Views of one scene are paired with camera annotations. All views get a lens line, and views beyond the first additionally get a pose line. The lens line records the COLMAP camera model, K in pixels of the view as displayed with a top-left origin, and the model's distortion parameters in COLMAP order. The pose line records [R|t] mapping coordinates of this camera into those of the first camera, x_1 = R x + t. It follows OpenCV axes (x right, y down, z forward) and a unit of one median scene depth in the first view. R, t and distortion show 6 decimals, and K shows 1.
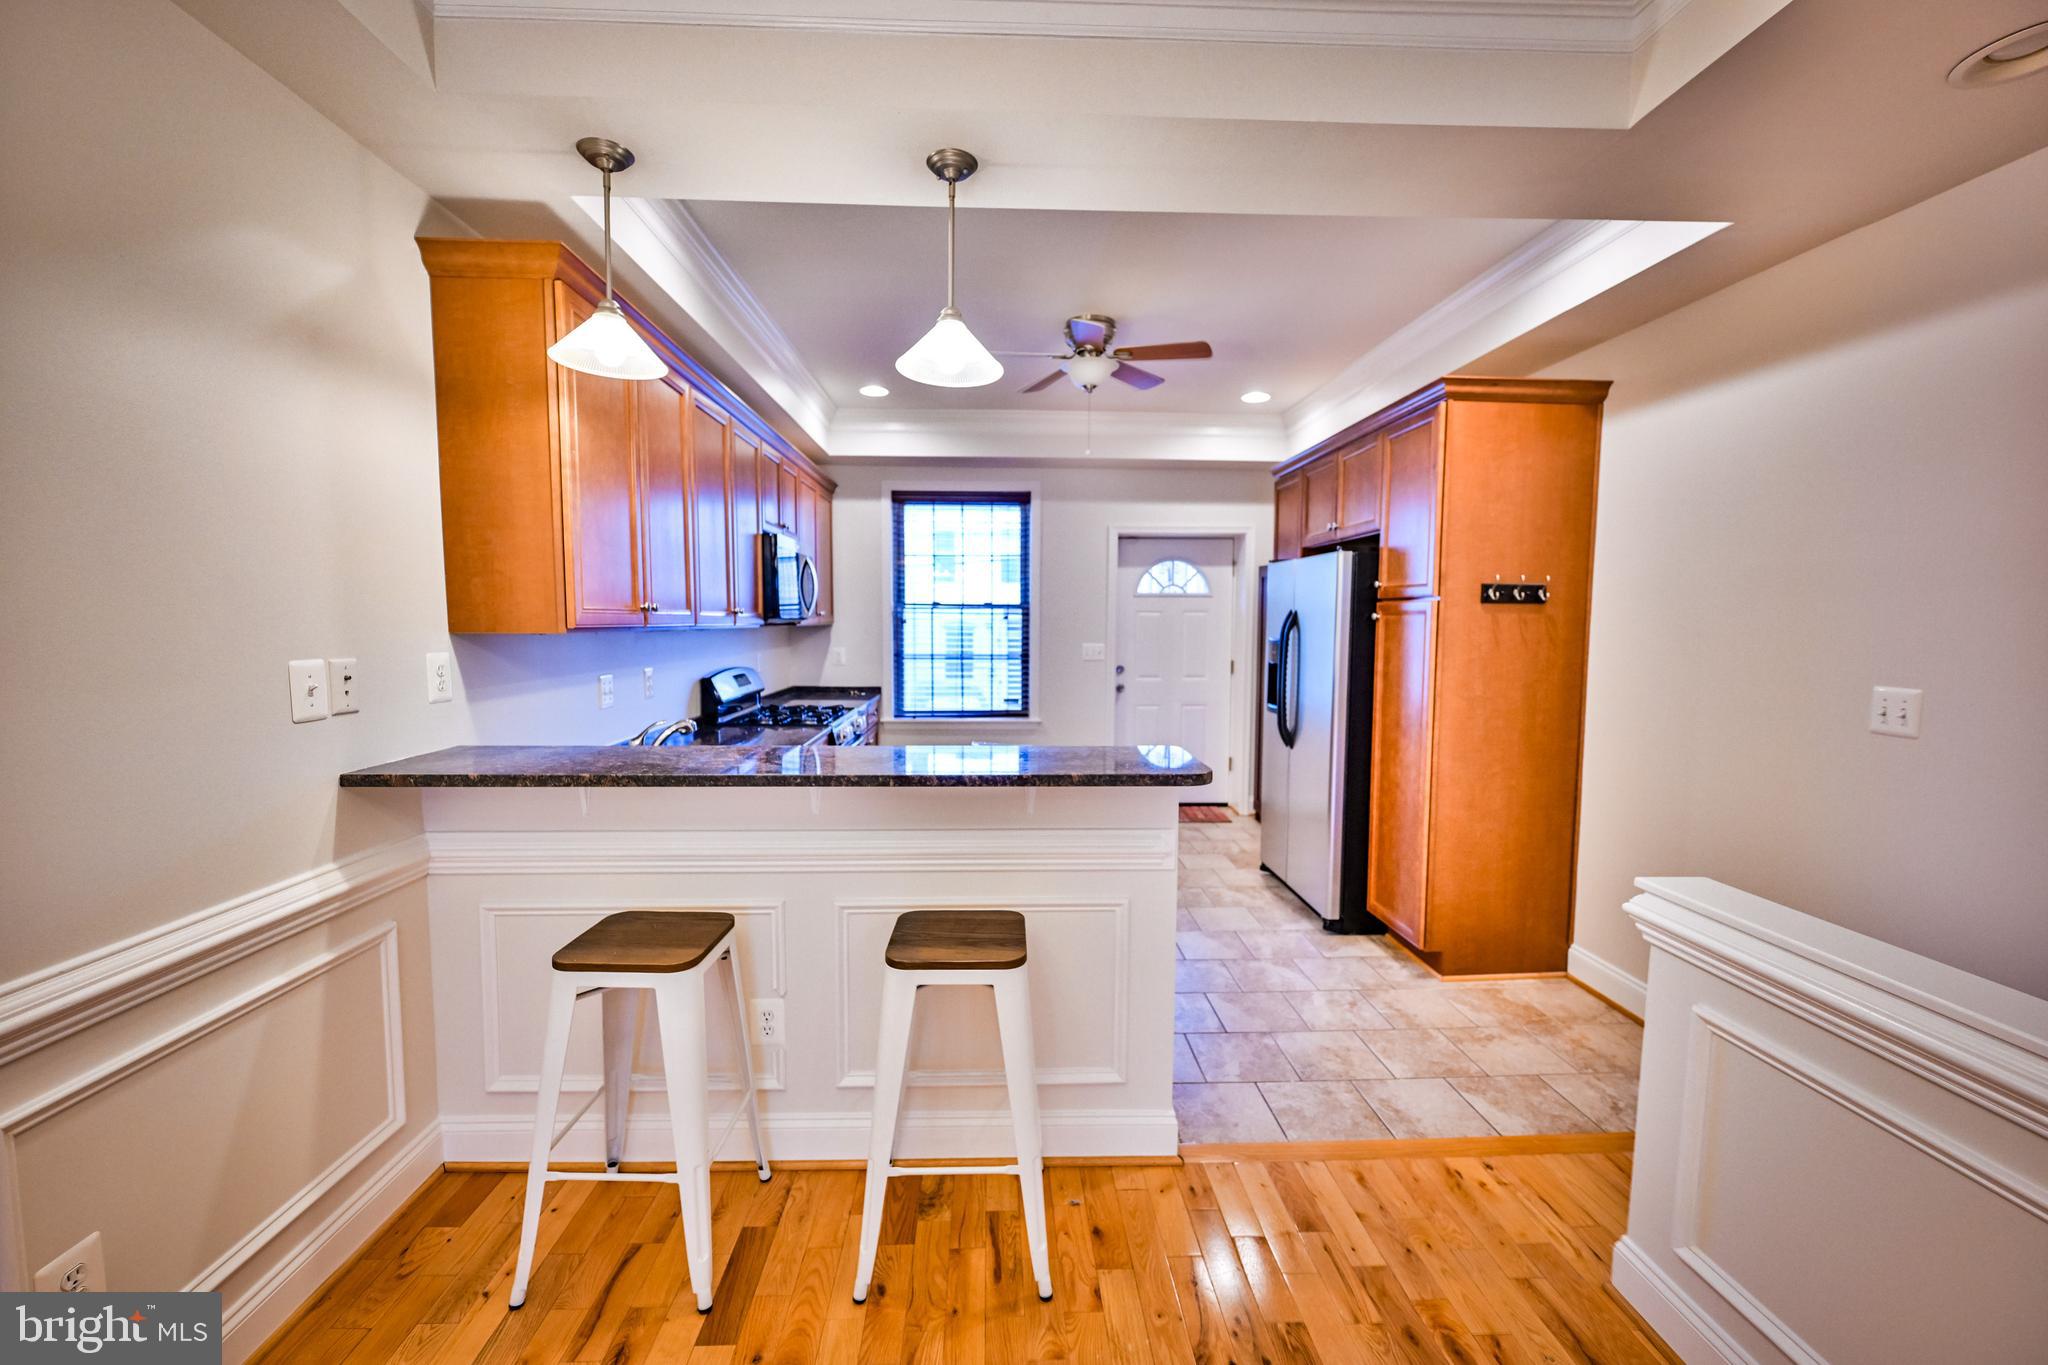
lens RADIAL K [[807.9, 0, 1028.6], [0, 807.9, 679.9], [0, 0, 1]] dist [-0.000952, 0.000332]
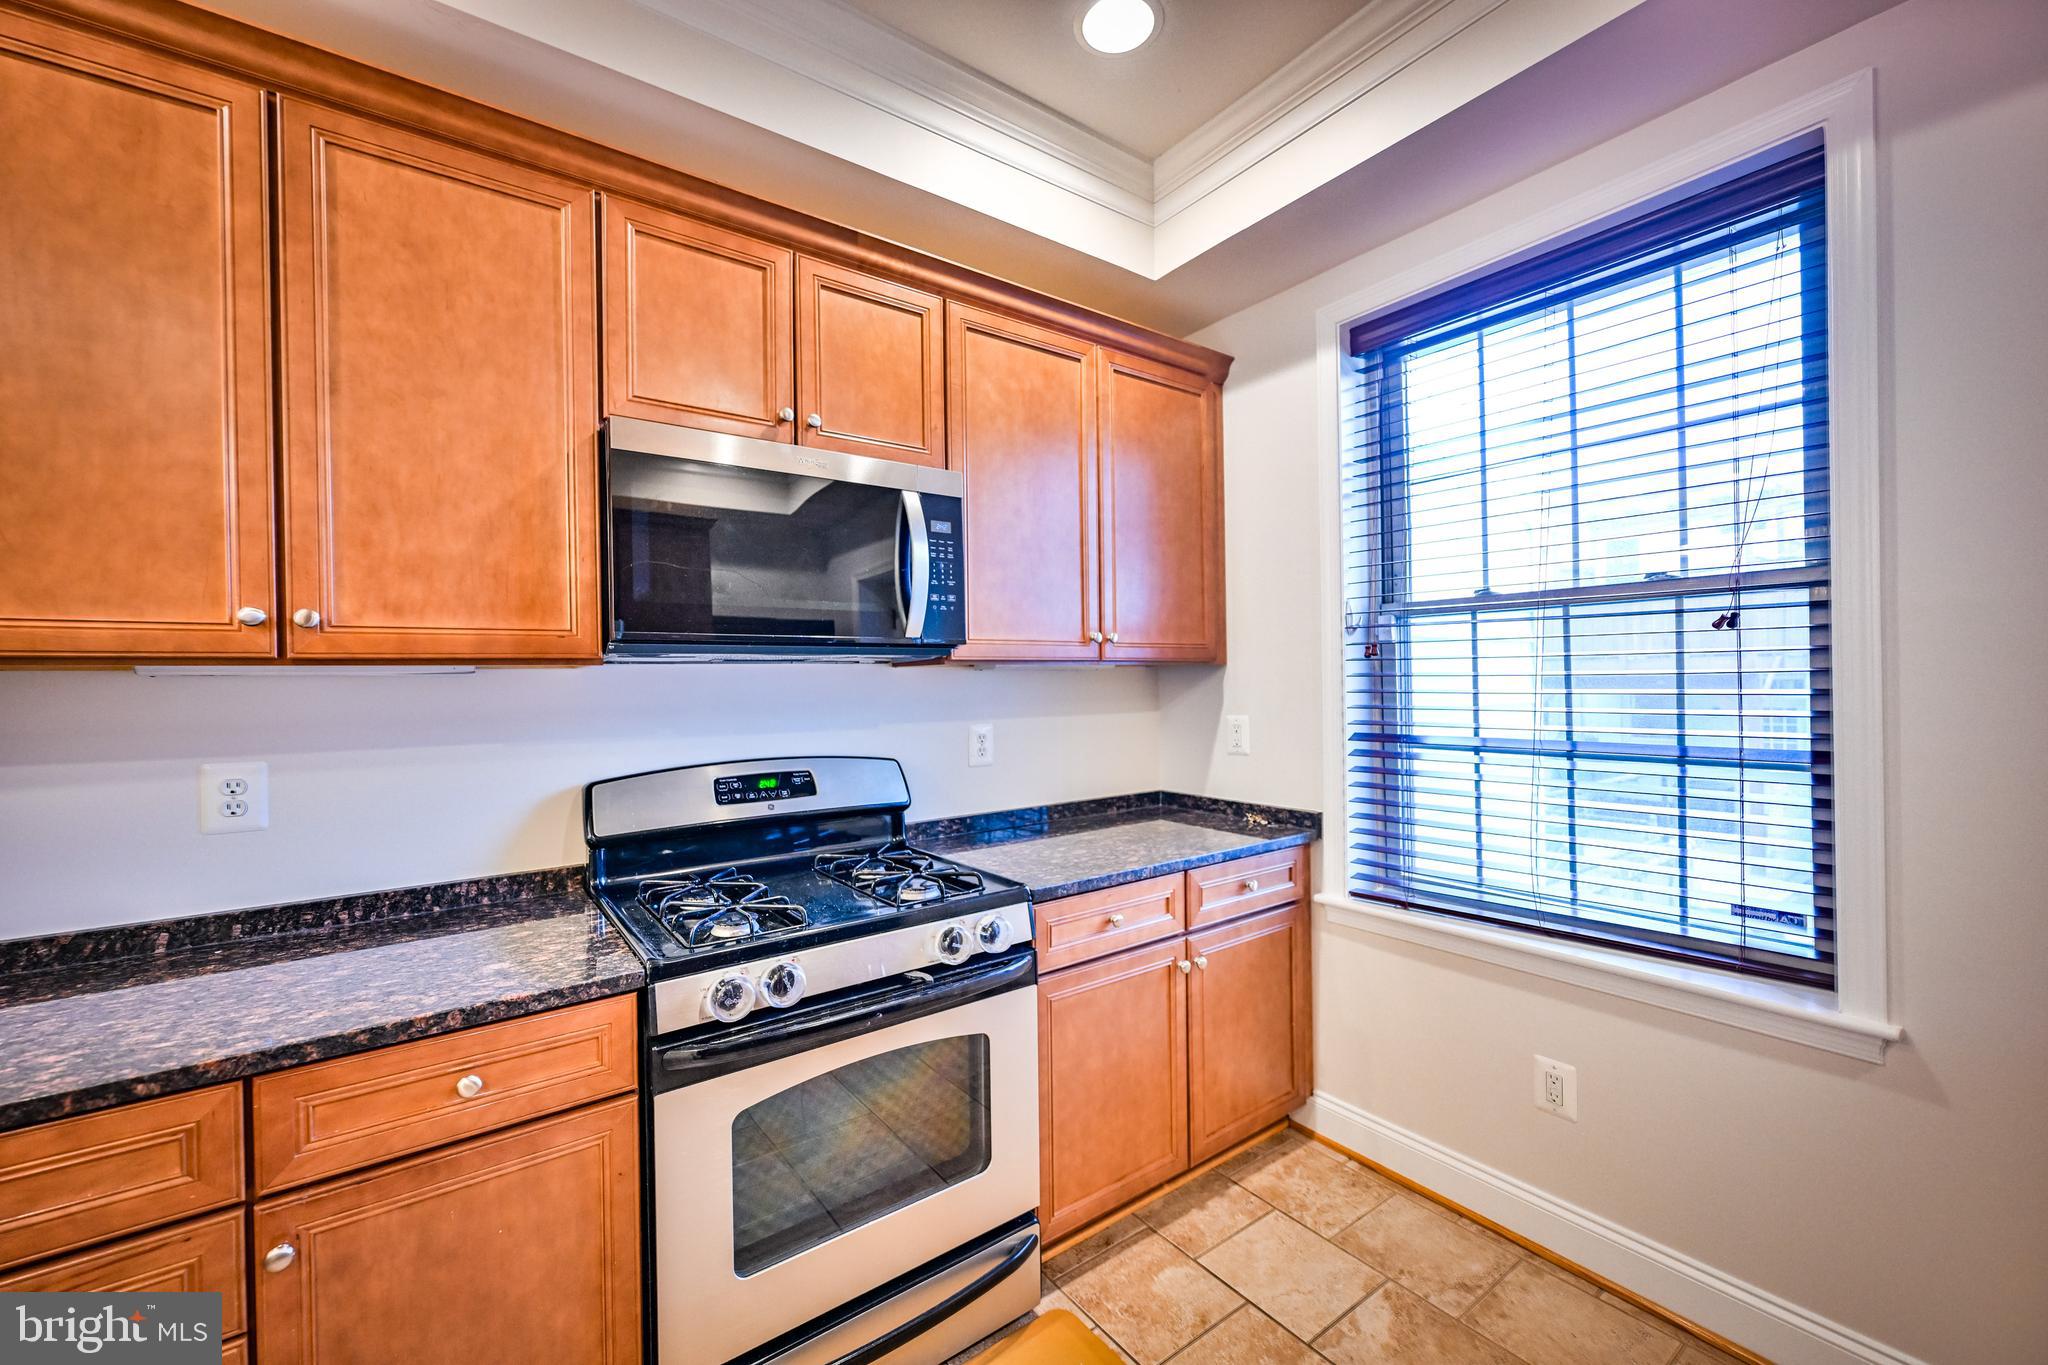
lens RADIAL K [[807.9, 0, 1025.0], [0, 807.9, 684.3], [0, 0, 1]] dist [-0.000952, 0.000332]
pose [[0.554944, -0.011046, -0.831814, 0.078445], [-0.043026, 0.998192, -0.041961, -0.035094], [0.830774, 0.059075, 0.553466, 0.686798]]
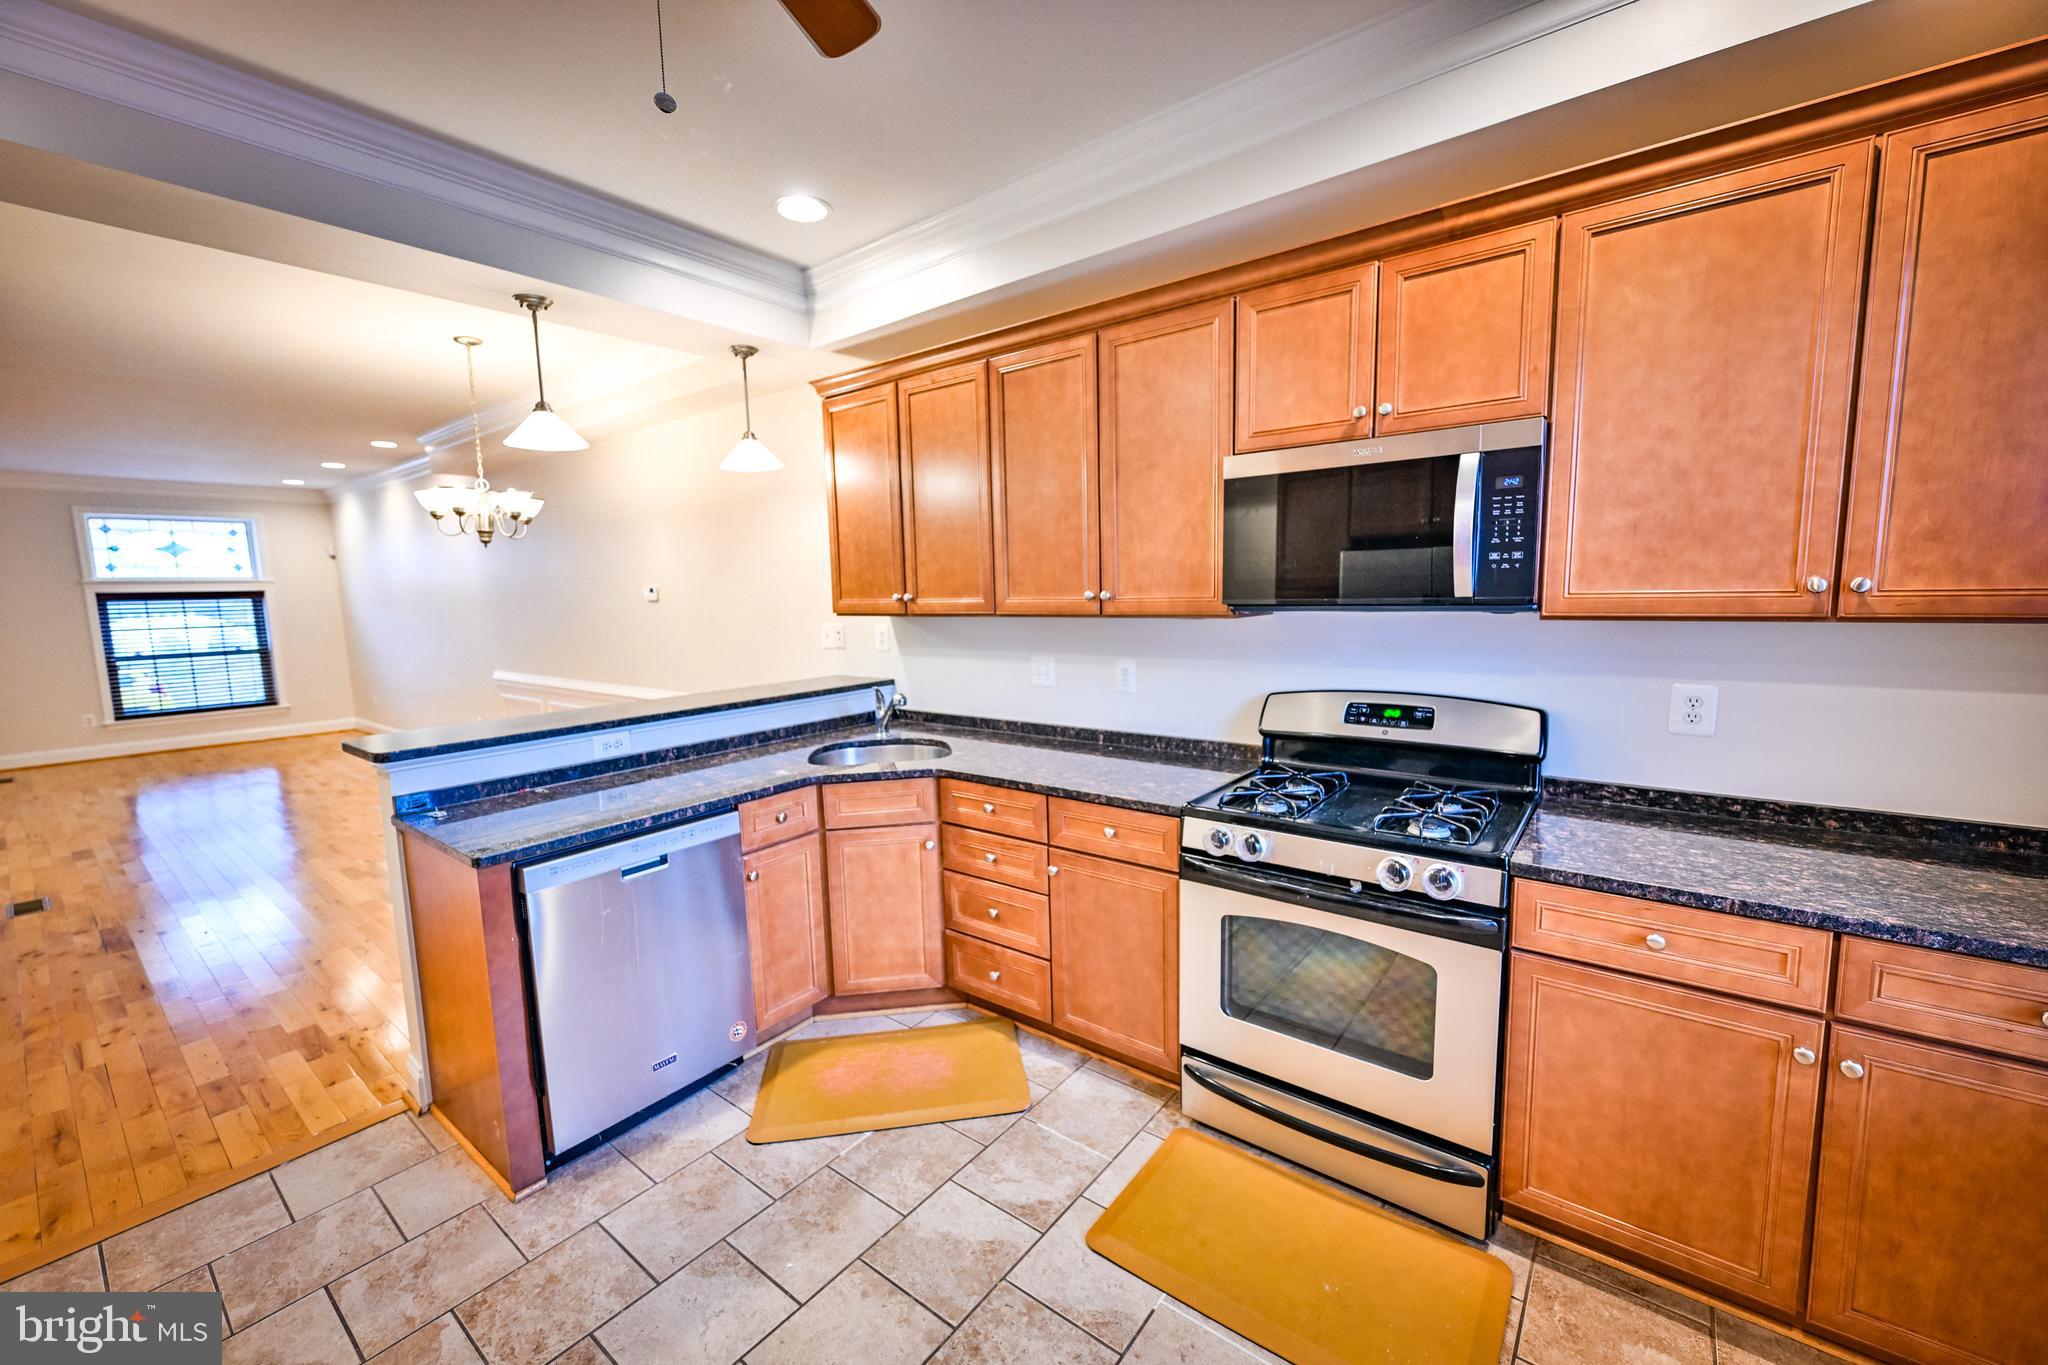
lens RADIAL K [[807.9, 0, 1022.5], [0, 807.9, 682.4], [0, 0, 1]] dist [-0.000952, 0.000332]
pose [[-0.650767, 0.099921, -0.752674, 0.166596], [-0.036219, 0.986089, 0.162222, -0.080060], [0.758413, 0.132830, -0.638095, 0.916431]]
